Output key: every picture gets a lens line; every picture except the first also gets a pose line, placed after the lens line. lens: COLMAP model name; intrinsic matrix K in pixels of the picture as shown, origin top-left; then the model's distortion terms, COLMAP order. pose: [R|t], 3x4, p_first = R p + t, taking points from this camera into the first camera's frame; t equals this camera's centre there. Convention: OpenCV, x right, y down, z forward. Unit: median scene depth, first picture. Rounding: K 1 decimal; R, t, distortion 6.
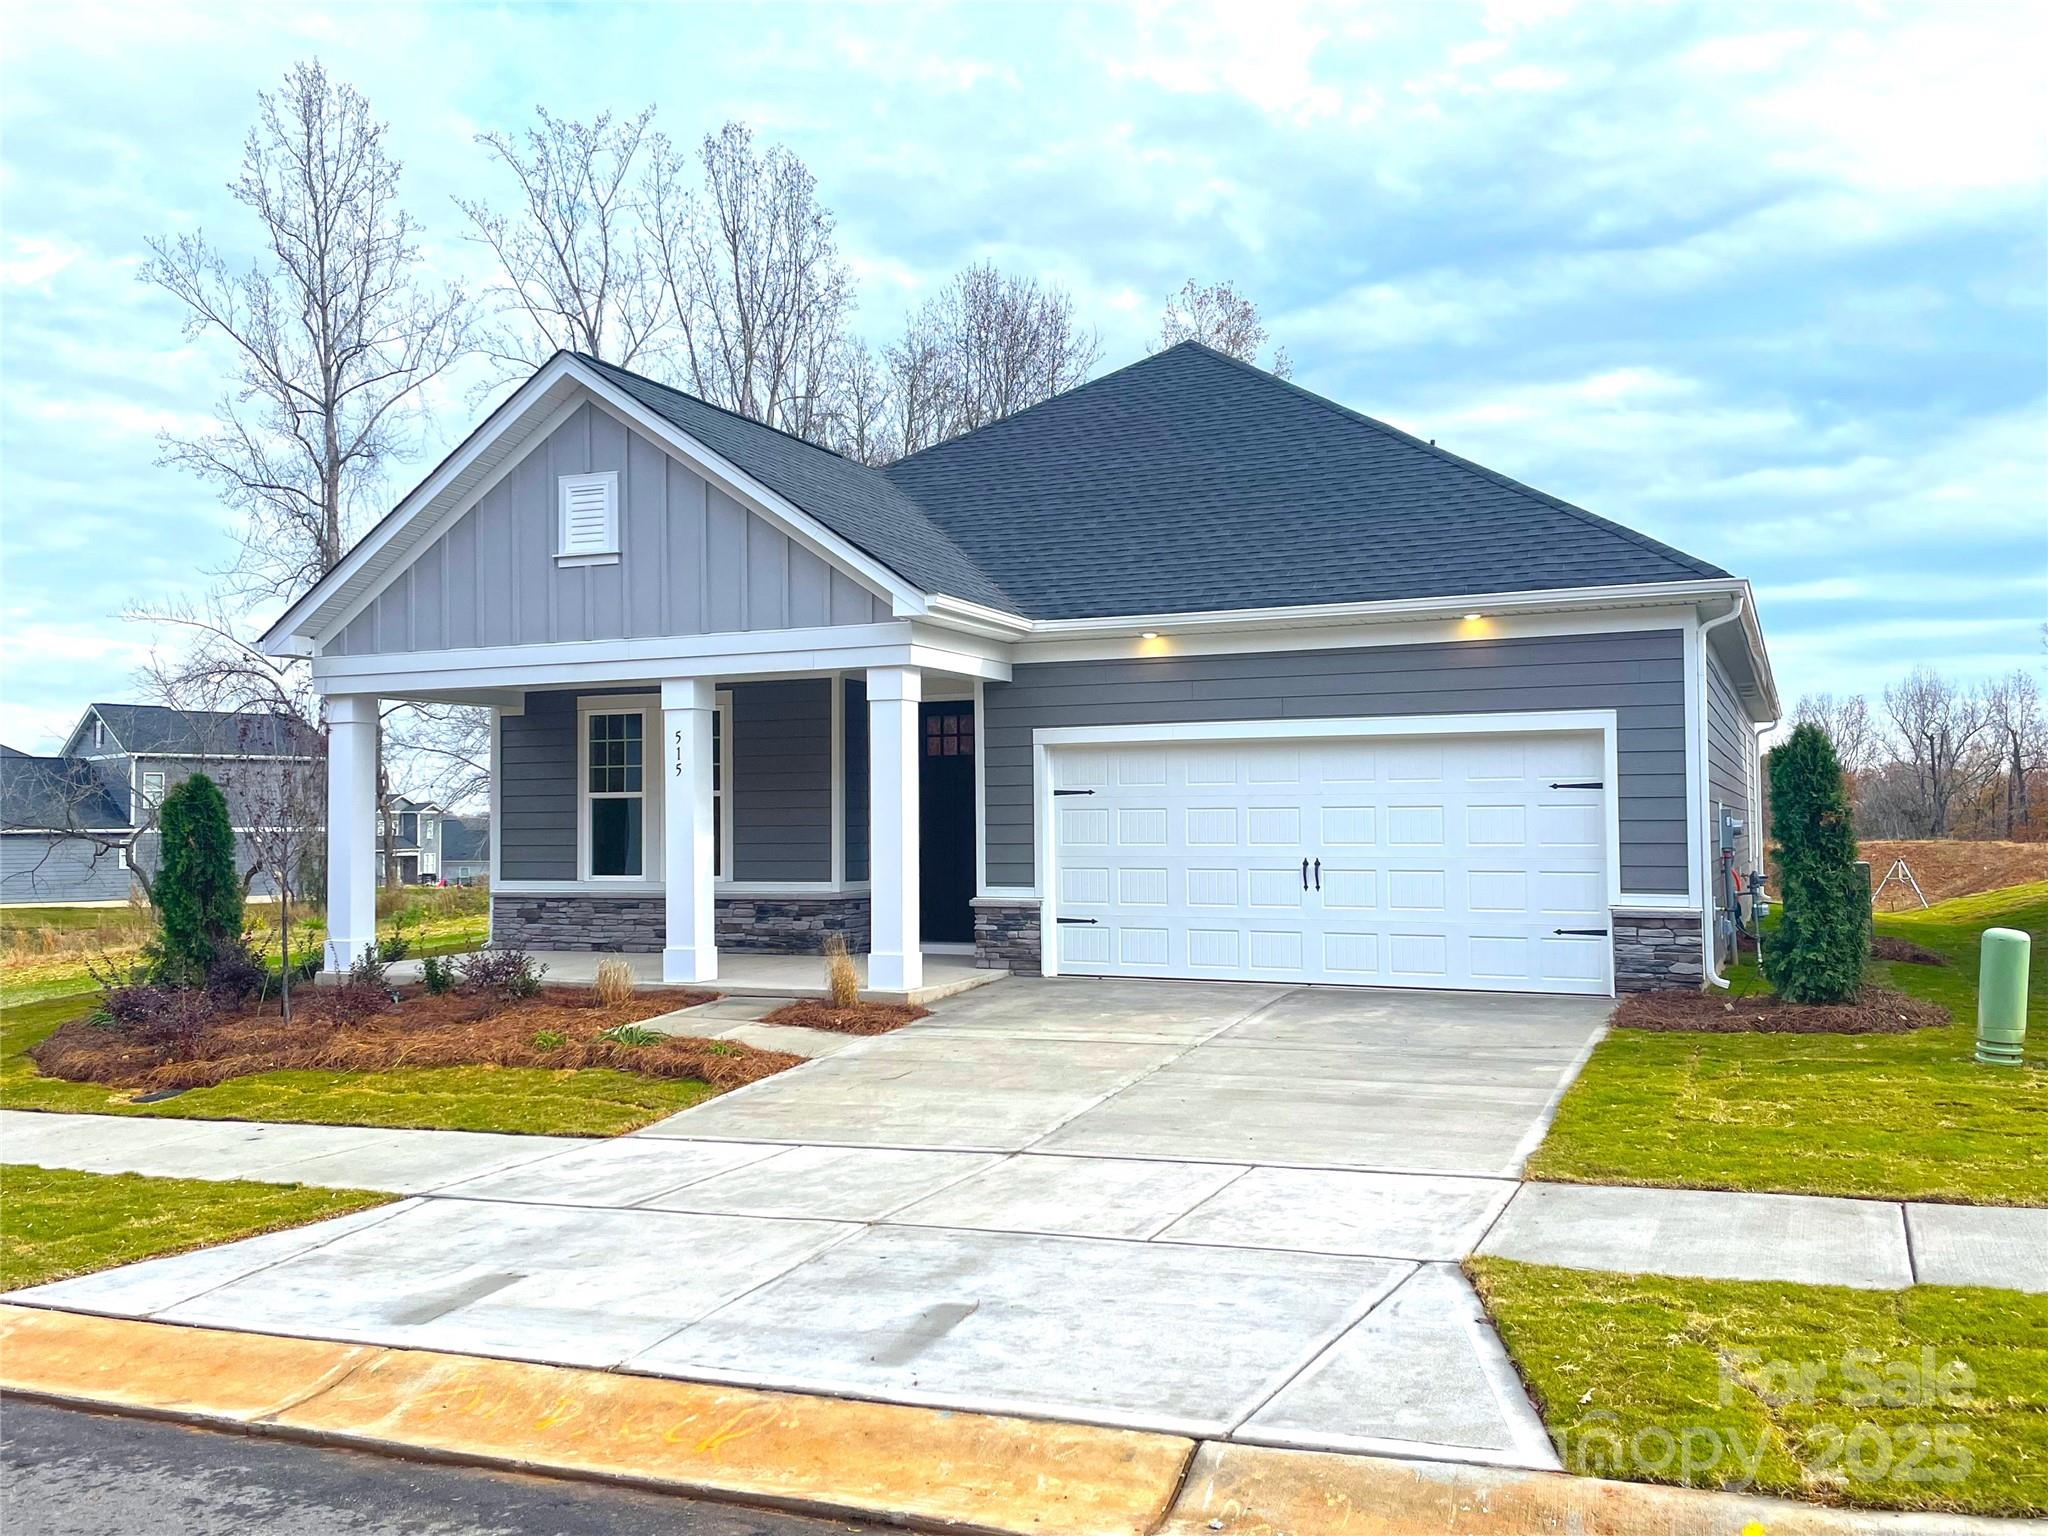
lens RADIAL K [[1694.2, 0, 1030.7], [0, 1694.2, 773.8], [0, 0, 1]] dist [0.055283, -0.001485]
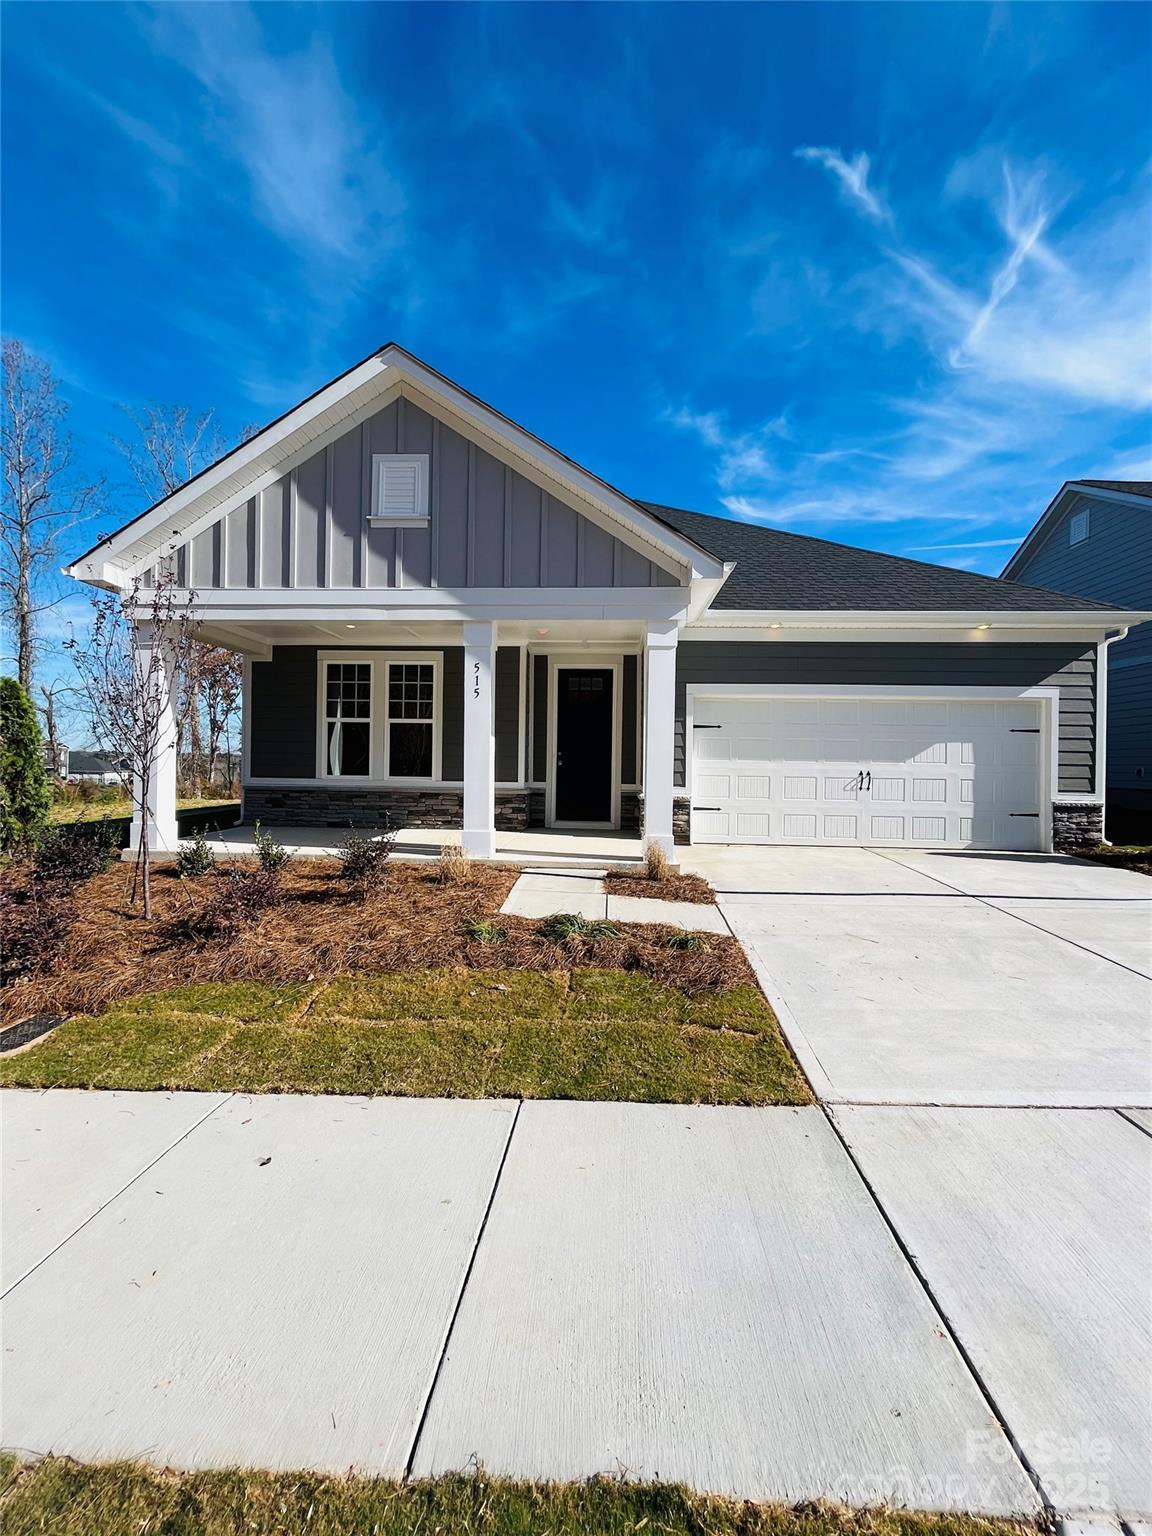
lens RADIAL K [[623.5, 0, 581.7], [0, 623.5, 769.3], [0, 0, 1]] dist [0.000069, -0.000021]
pose [[0.933789, 0.020188, 0.357255, -0.293640], [-0.033166, 0.998992, 0.030236, 0.037708], [-0.356285, -0.040083, 0.933517, 0.511914]]
